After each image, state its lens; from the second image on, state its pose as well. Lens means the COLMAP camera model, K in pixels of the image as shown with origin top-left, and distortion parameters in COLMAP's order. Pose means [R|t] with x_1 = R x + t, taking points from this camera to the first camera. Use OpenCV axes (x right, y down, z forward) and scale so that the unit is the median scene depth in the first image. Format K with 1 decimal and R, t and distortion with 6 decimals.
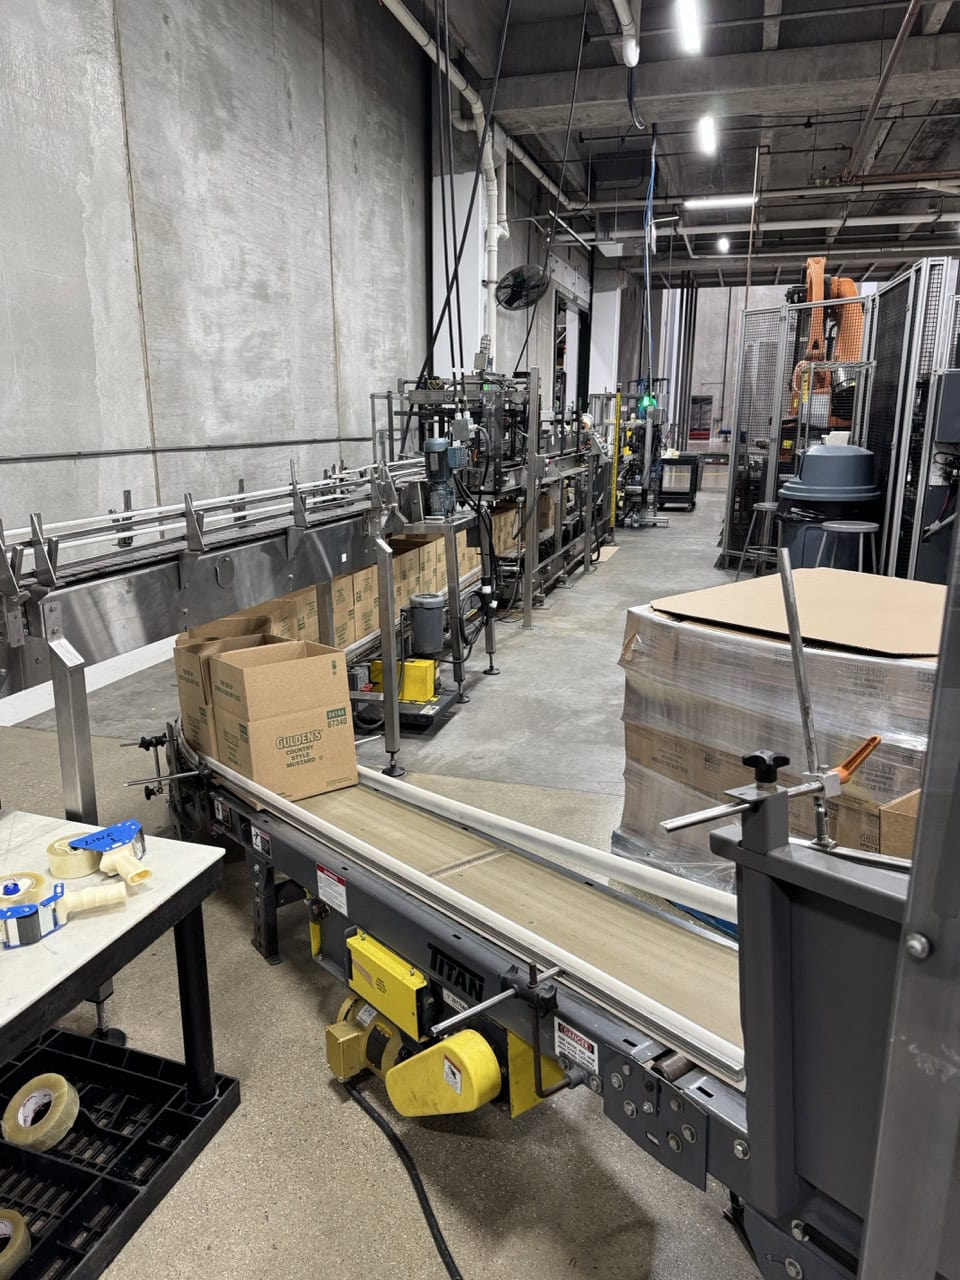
lens RADIAL K [[923.9, 0, 480.0], [0, 923.9, 640.0], [0, 0, 1]] dist [0.033416, -0.030123]
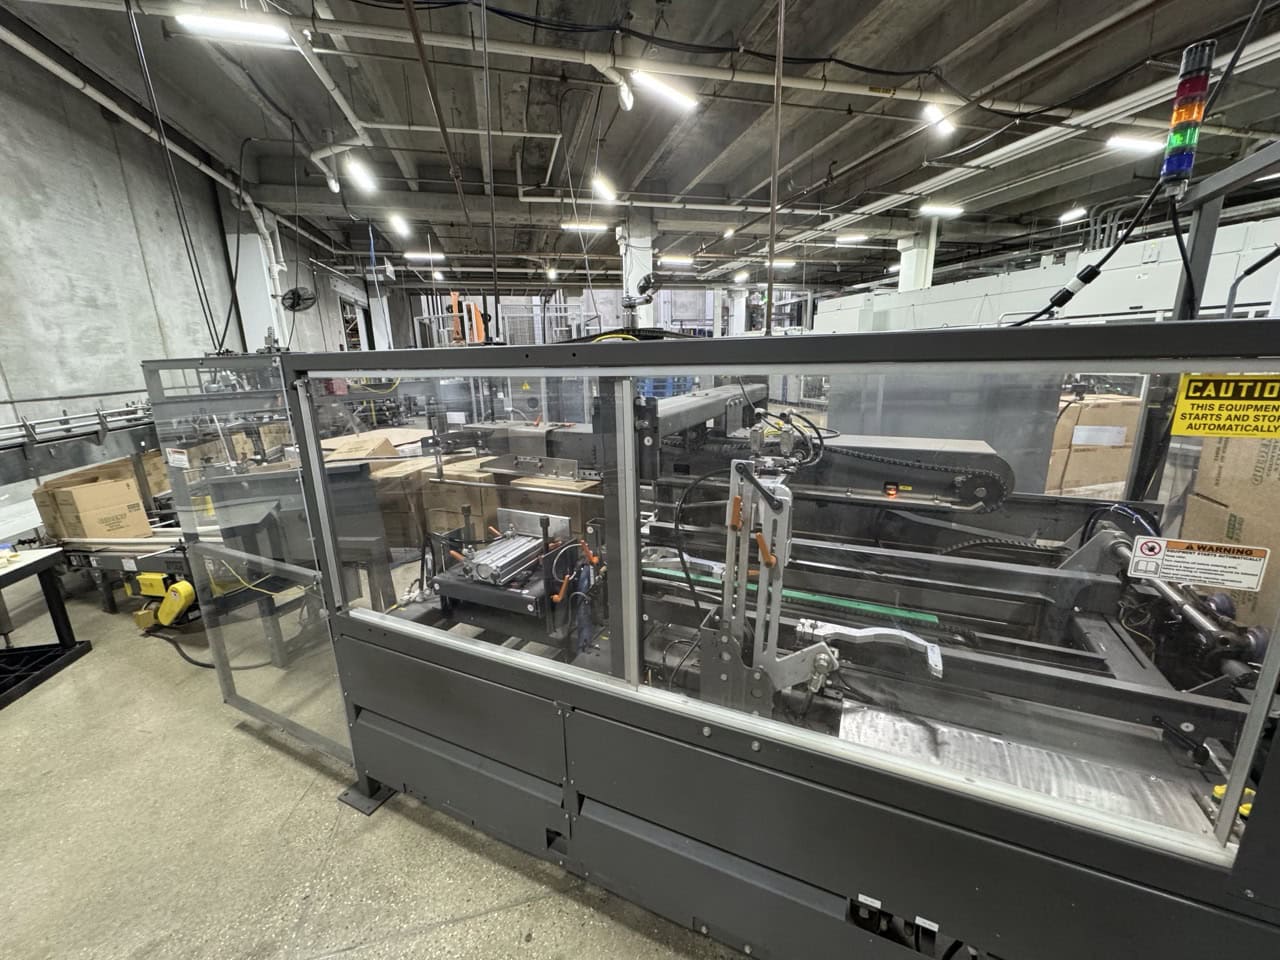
lens RADIAL K [[509.1, 0, 640.0], [0, 509.1, 480.0], [0, 0, 1]] dist [-0.001323, -0.000325]
pose [[0.855785, -0.145946, 0.496318, 0.114151], [0.151662, 0.988006, 0.029024, 0.064043], [-0.494601, 0.050434, 0.867656, -0.274255]]
